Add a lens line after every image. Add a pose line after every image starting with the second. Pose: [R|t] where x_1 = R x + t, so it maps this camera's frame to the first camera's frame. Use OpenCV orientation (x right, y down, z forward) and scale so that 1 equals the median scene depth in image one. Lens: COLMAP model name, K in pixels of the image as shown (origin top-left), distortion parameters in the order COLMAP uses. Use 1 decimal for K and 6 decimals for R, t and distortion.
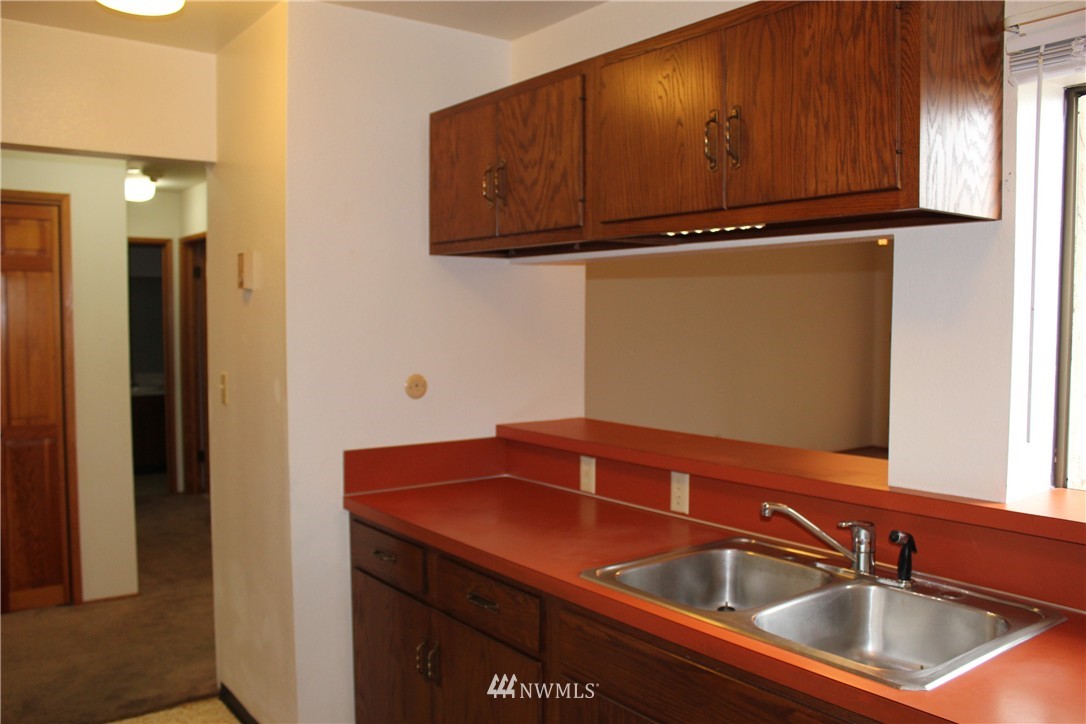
lens RADIAL K [[915.8, 0, 543.0], [0, 915.8, 362.0], [0, 0, 1]] dist [-0.163455, 0.164076]
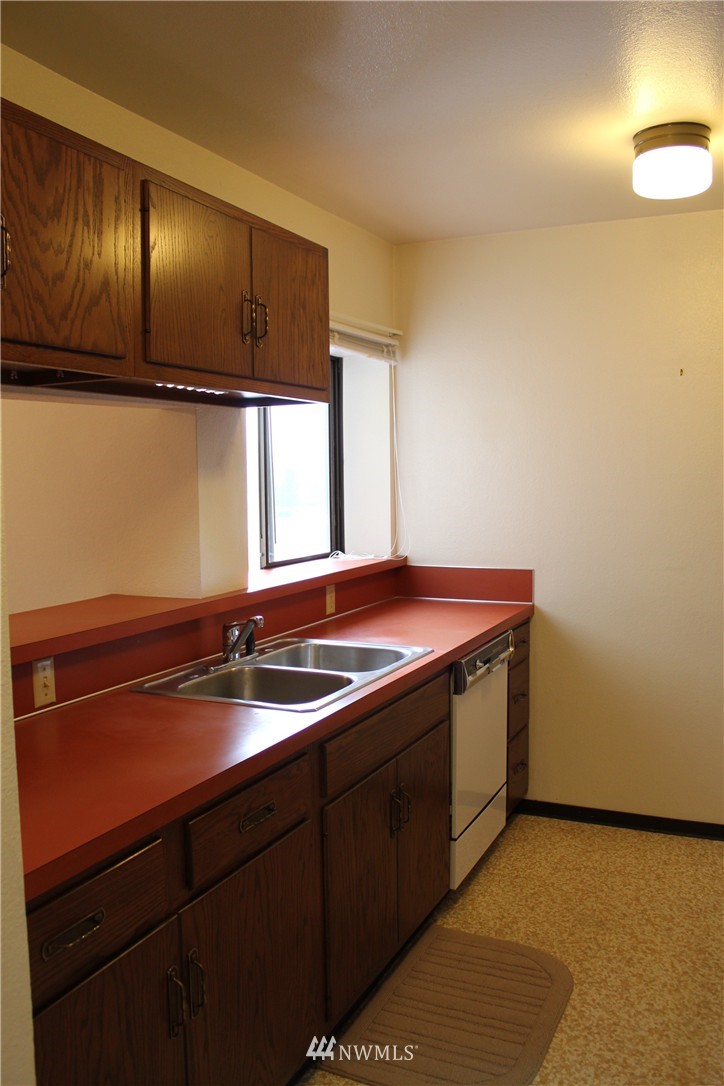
lens RADIAL K [[915.8, 0, 362.0], [0, 915.8, 543.0], [0, 0, 1]] dist [-0.163455, 0.164076]
pose [[-0.461097, -0.052397, 0.885801, -0.822028], [0.062587, 0.993849, 0.091367, -0.048918], [-0.885140, 0.097568, -0.454982, 1.271303]]
